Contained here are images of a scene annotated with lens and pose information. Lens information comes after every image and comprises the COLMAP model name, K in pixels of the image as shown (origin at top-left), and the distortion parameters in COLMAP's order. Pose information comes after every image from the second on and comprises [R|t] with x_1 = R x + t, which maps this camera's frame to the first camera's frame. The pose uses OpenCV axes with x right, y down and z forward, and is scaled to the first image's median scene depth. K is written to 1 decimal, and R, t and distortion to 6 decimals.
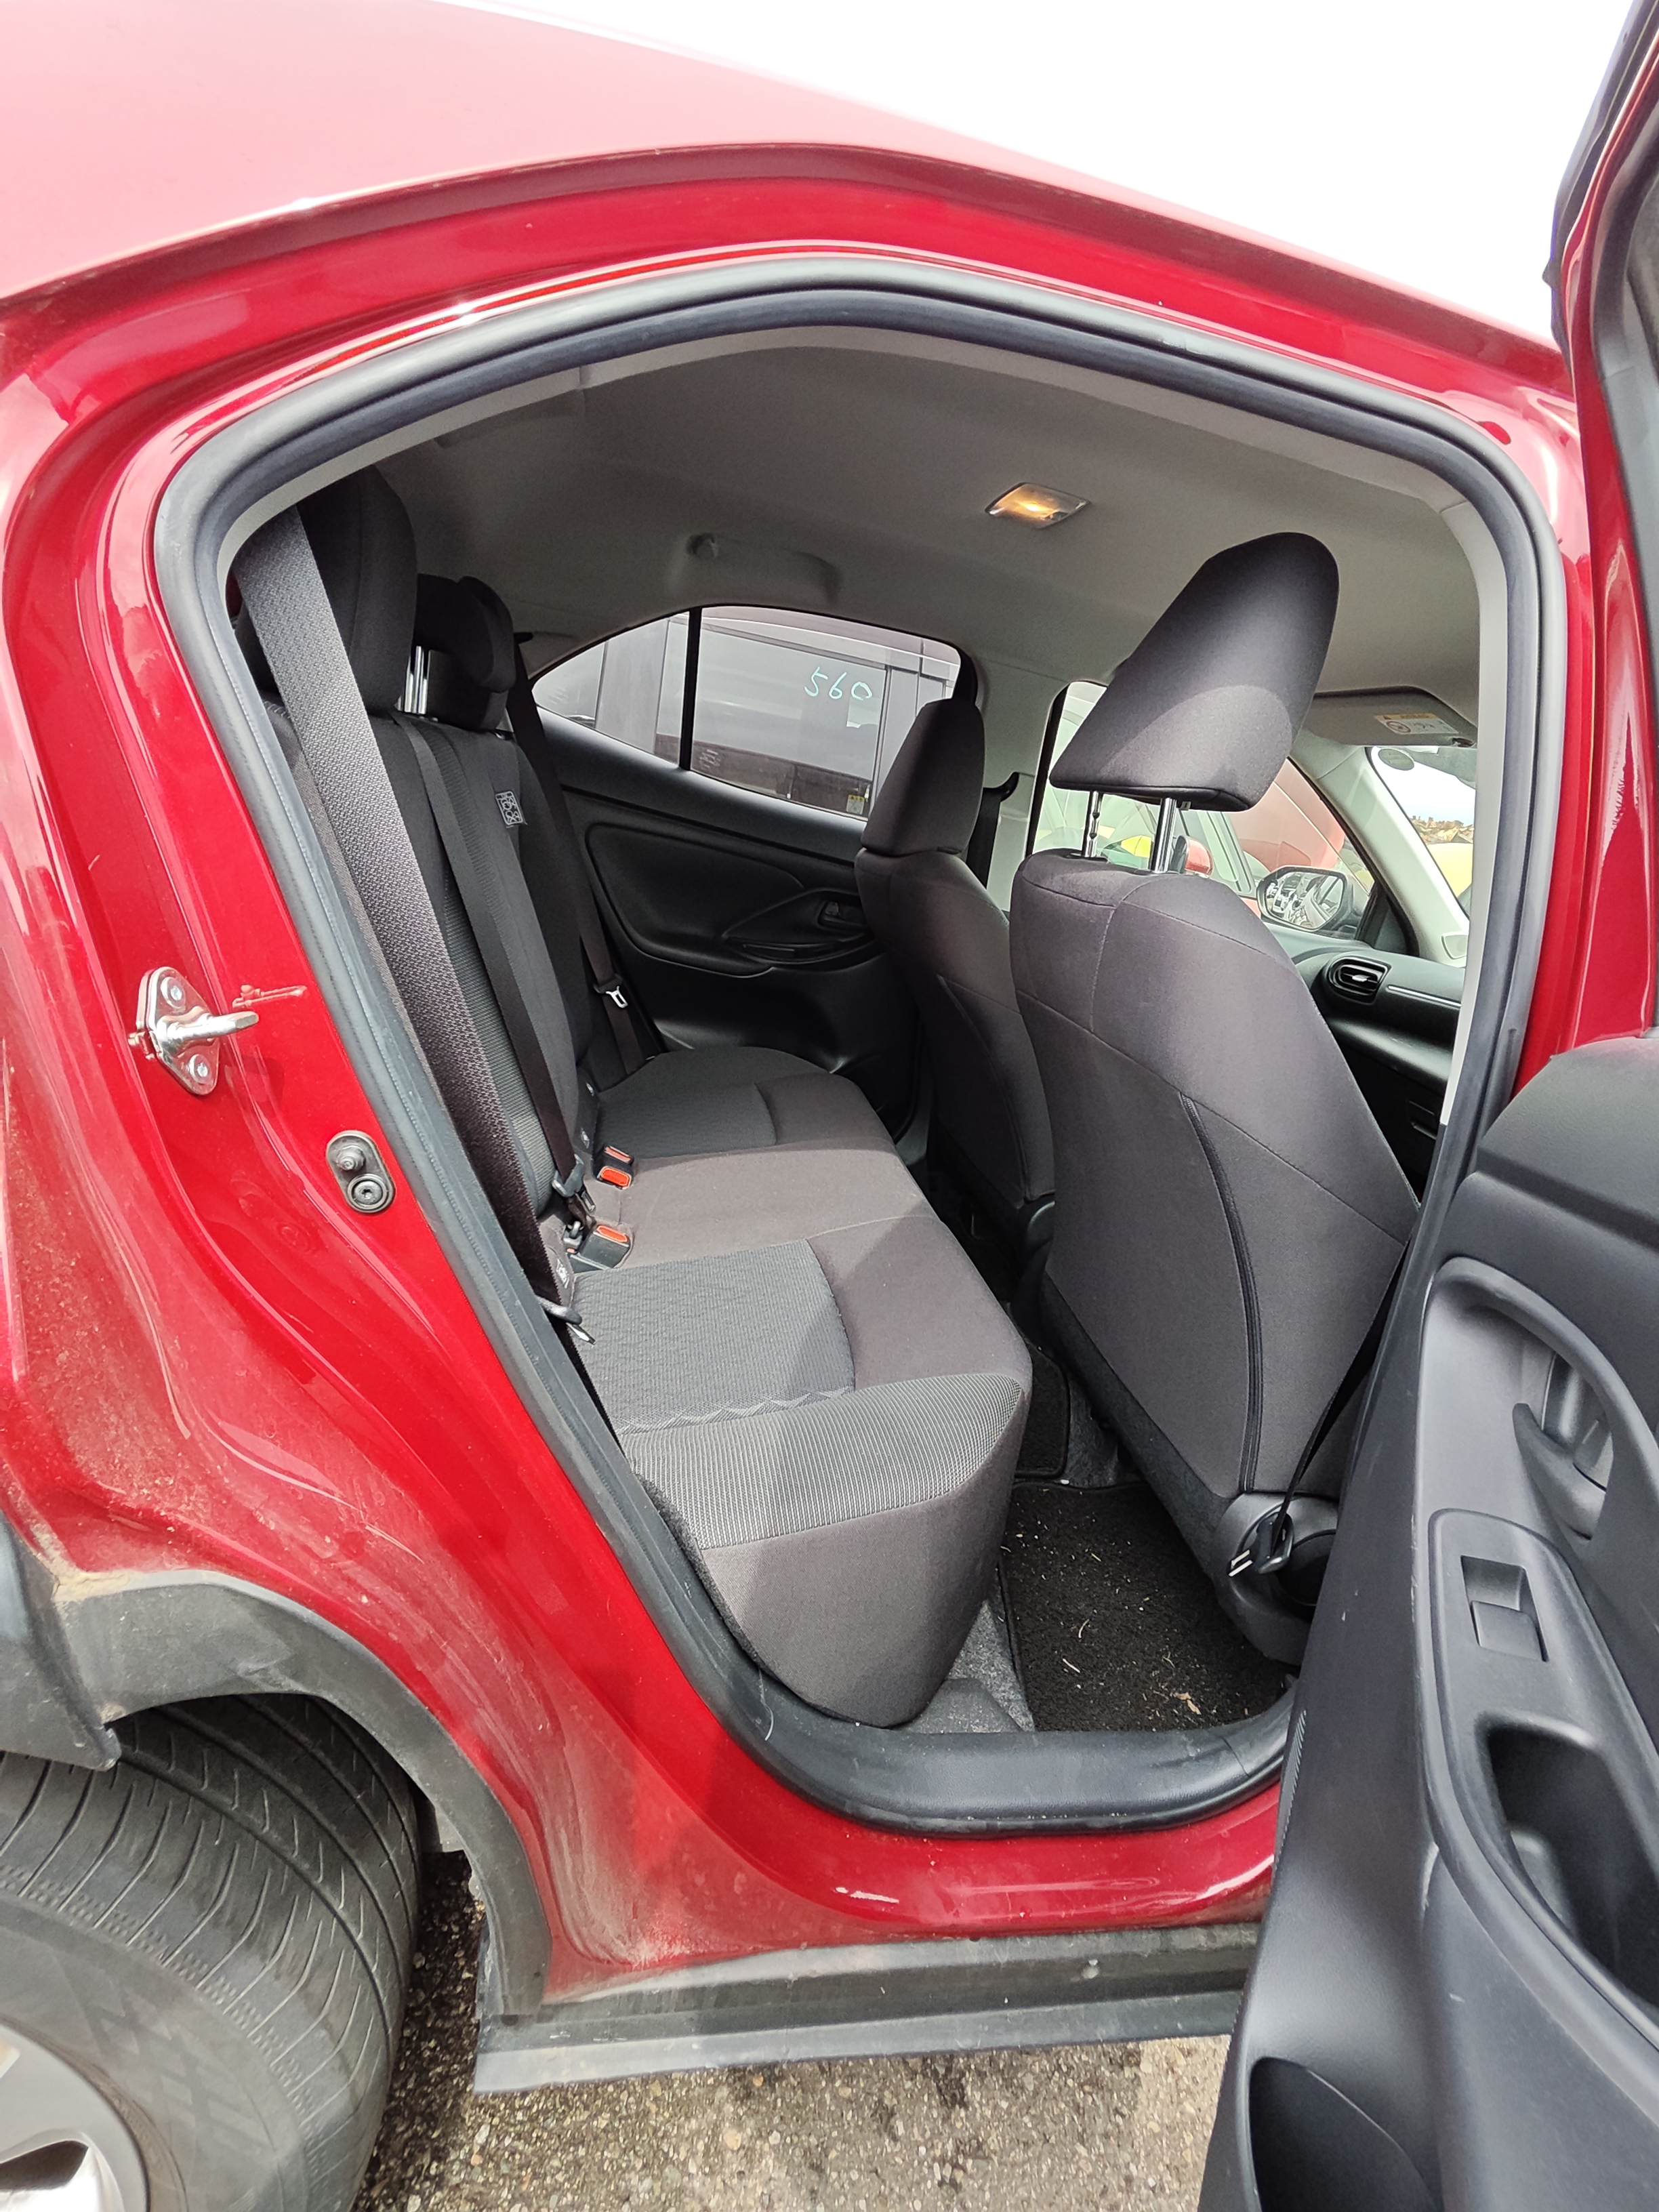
lens RADIAL K [[933.6, 0, 818.2], [0, 933.6, 1096.4], [0, 0, 1]] dist [-0.002221, -0.000285]
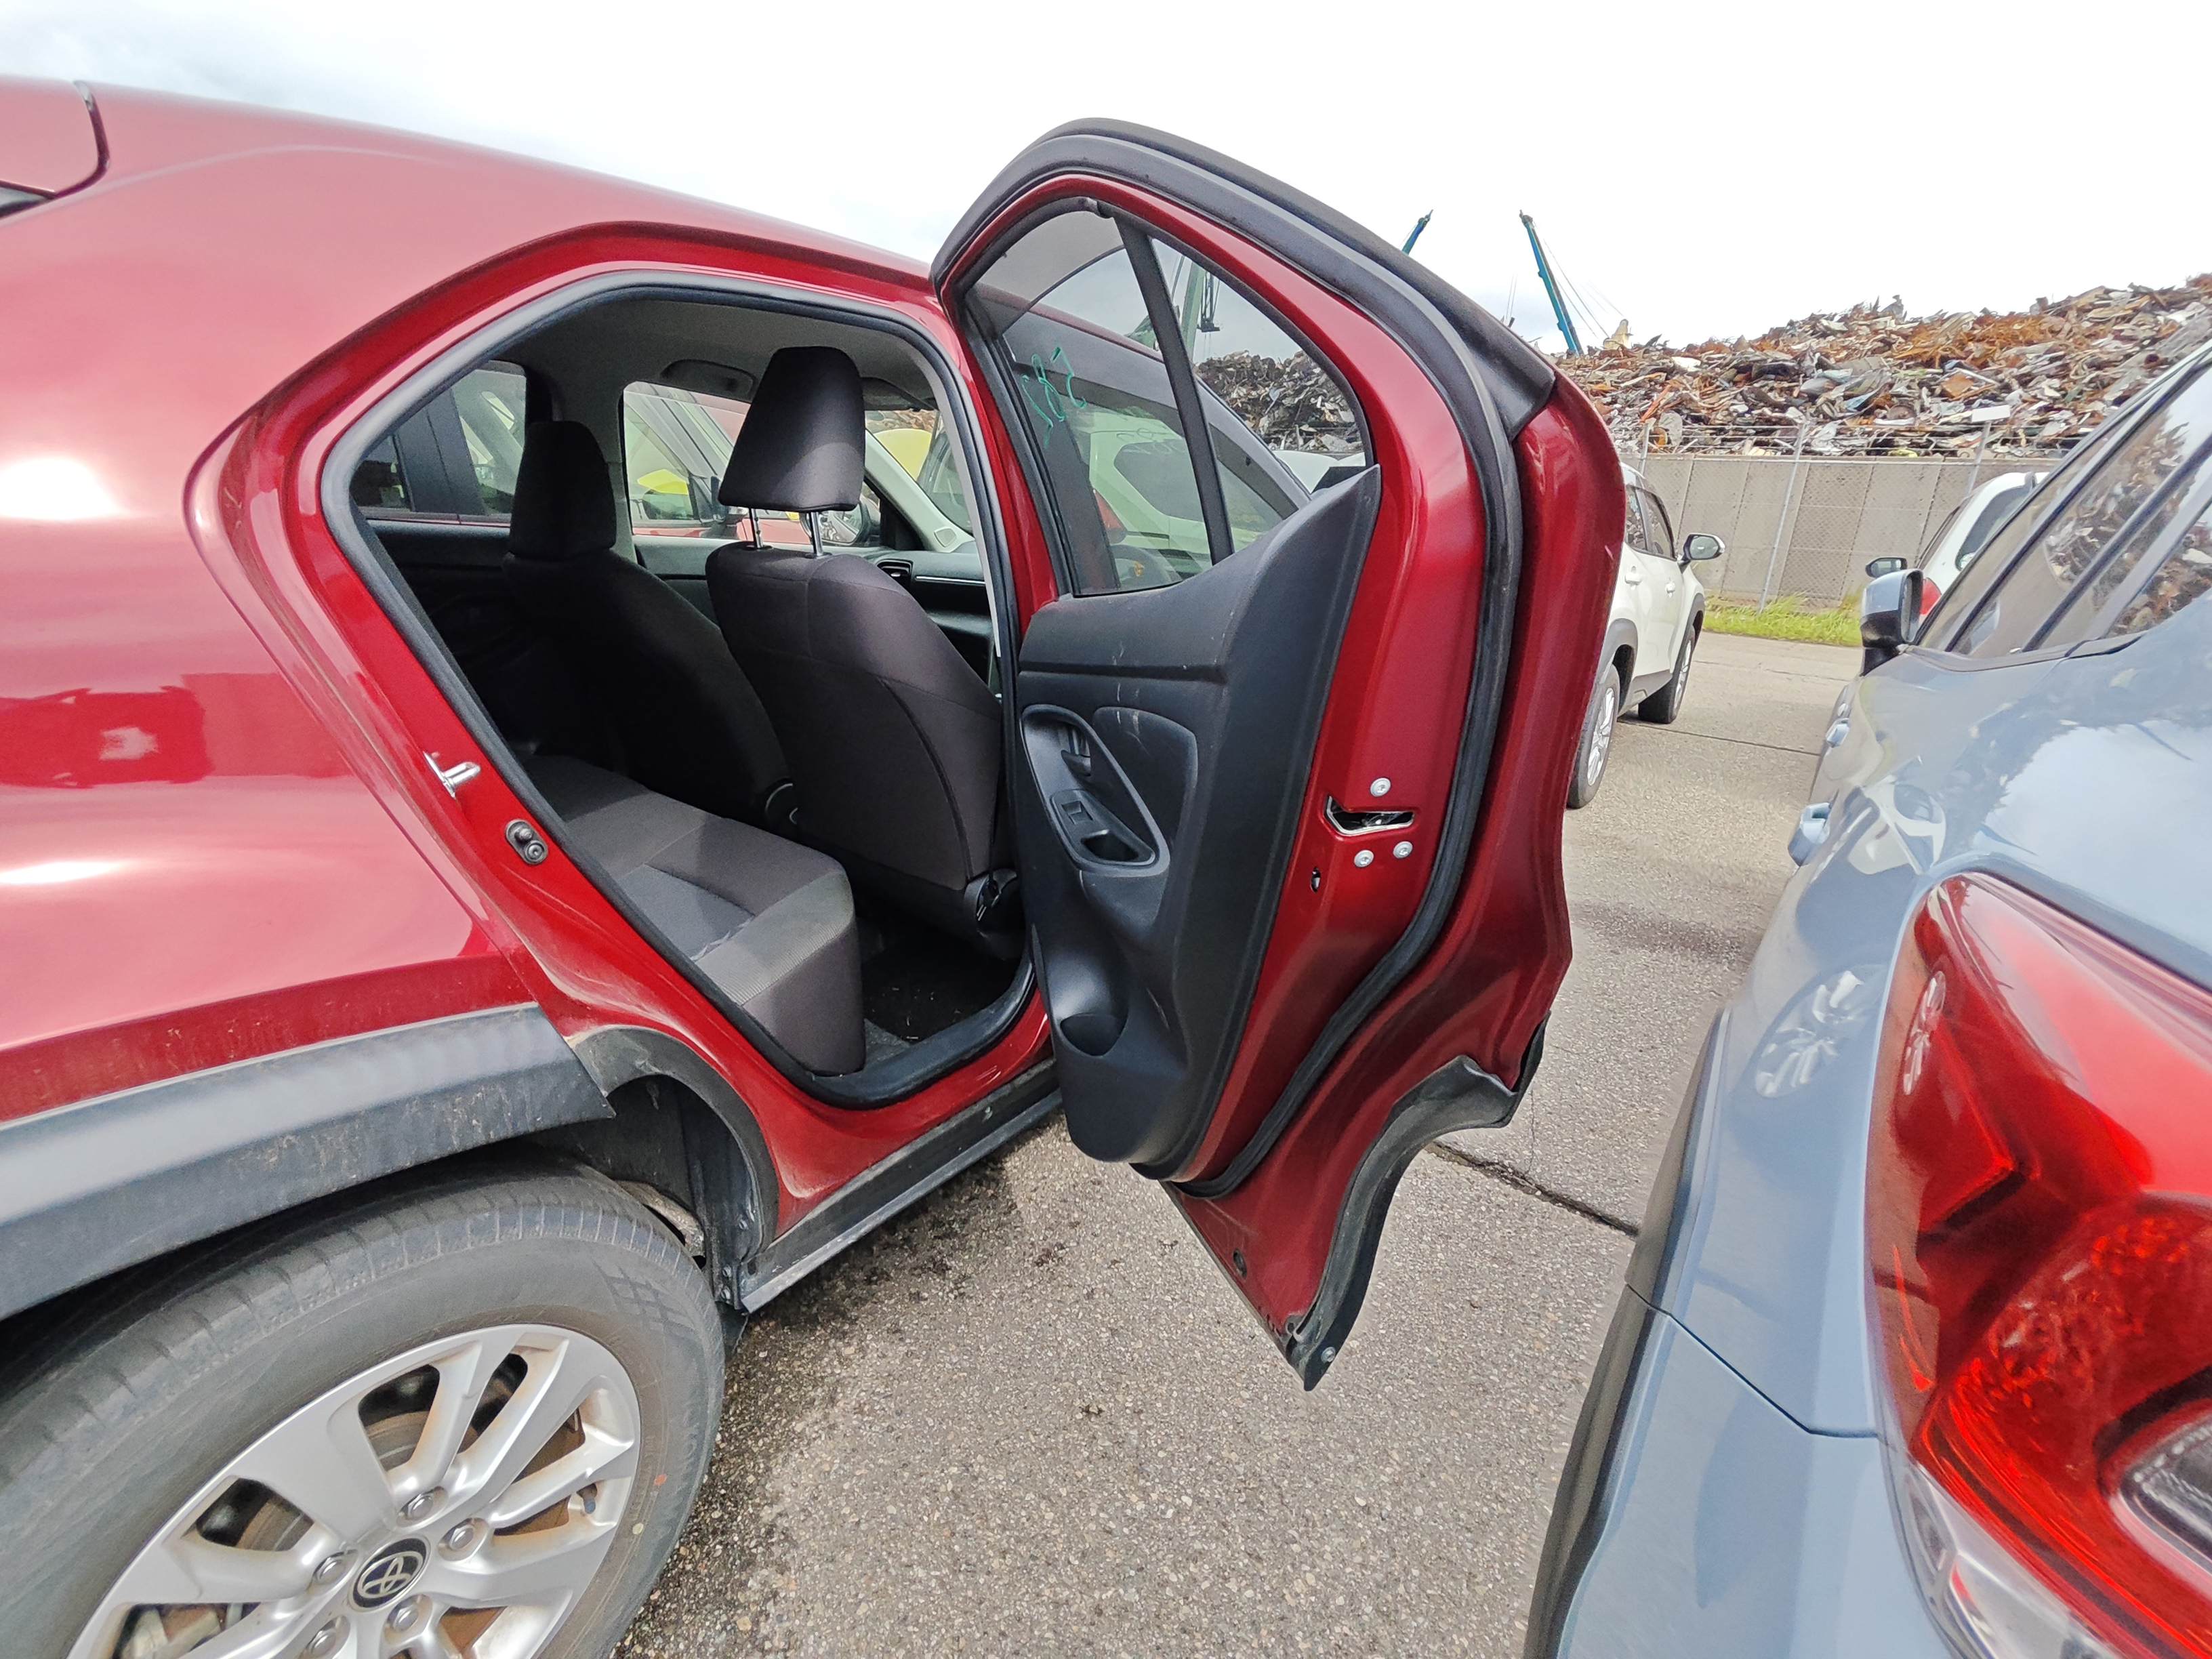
lens RADIAL K [[990.6, 0, 1092.6], [0, 990.6, 826.6], [0, 0, 1]] dist [0.000085, -0.000265]
pose [[0.707438, -0.349701, 0.614199, -0.579981], [0.276856, 0.936682, 0.214425, -0.029125], [-0.650294, 0.018352, 0.759461, -0.697997]]
